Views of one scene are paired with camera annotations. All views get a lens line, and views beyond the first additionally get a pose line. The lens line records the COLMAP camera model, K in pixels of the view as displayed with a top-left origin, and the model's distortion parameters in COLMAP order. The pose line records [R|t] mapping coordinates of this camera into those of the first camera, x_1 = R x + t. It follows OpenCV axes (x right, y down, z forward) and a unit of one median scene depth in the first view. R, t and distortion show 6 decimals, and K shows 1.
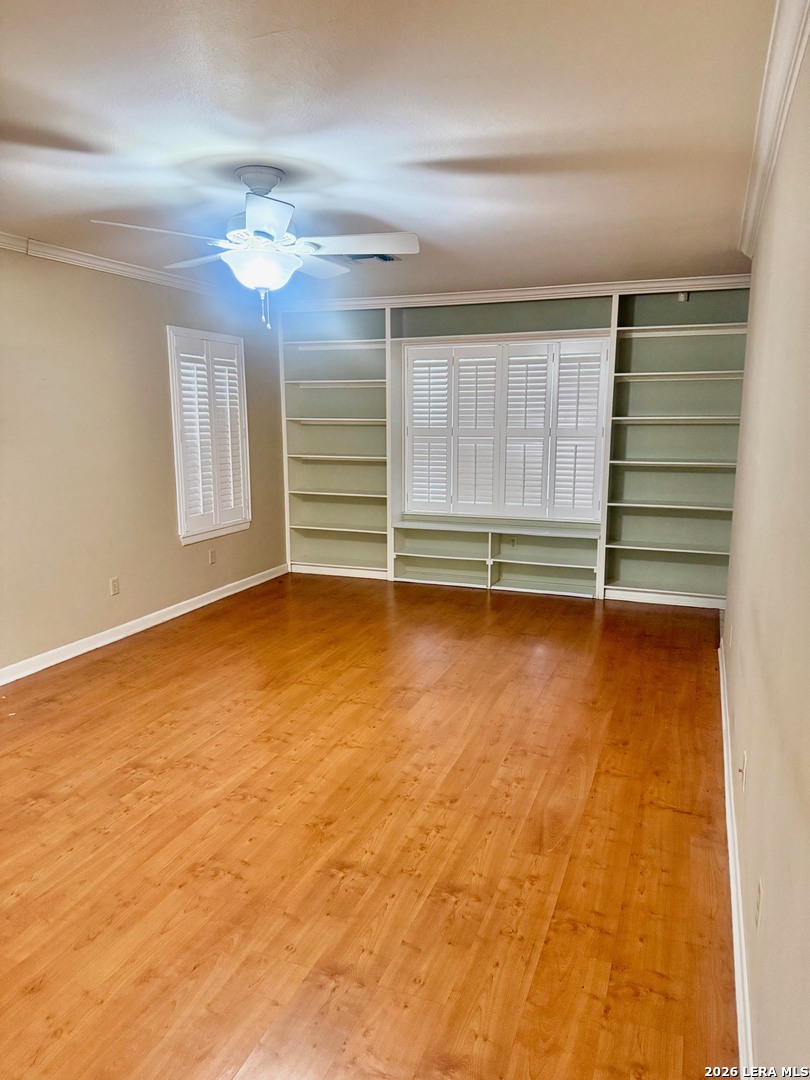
lens RADIAL K [[766.5, 0, 405.4], [0, 766.5, 542.9], [0, 0, 1]] dist [-0.009867, -0.011117]
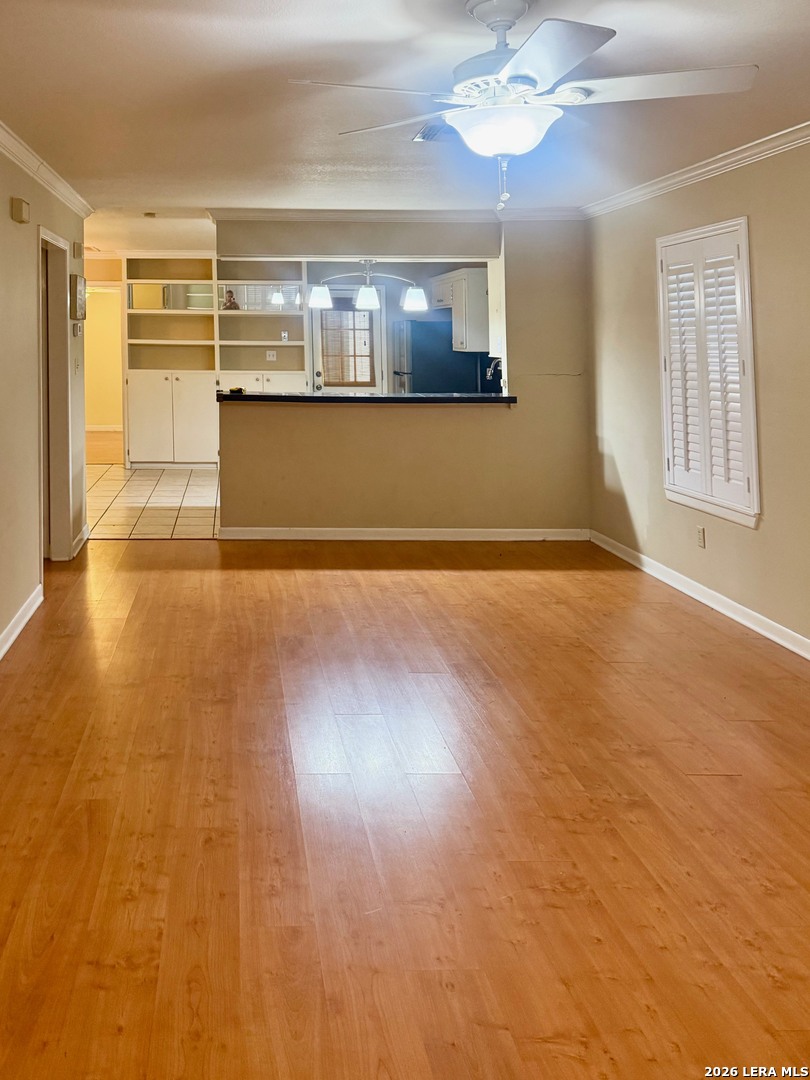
lens RADIAL K [[766.5, 0, 405.6], [0, 766.5, 540.3], [0, 0, 1]] dist [-0.009867, -0.011117]
pose [[-0.832928, 0.141349, -0.535025, 0.287186], [-0.101478, 0.911419, 0.398771, -0.302475], [0.543998, 0.386441, -0.744802, 1.658308]]
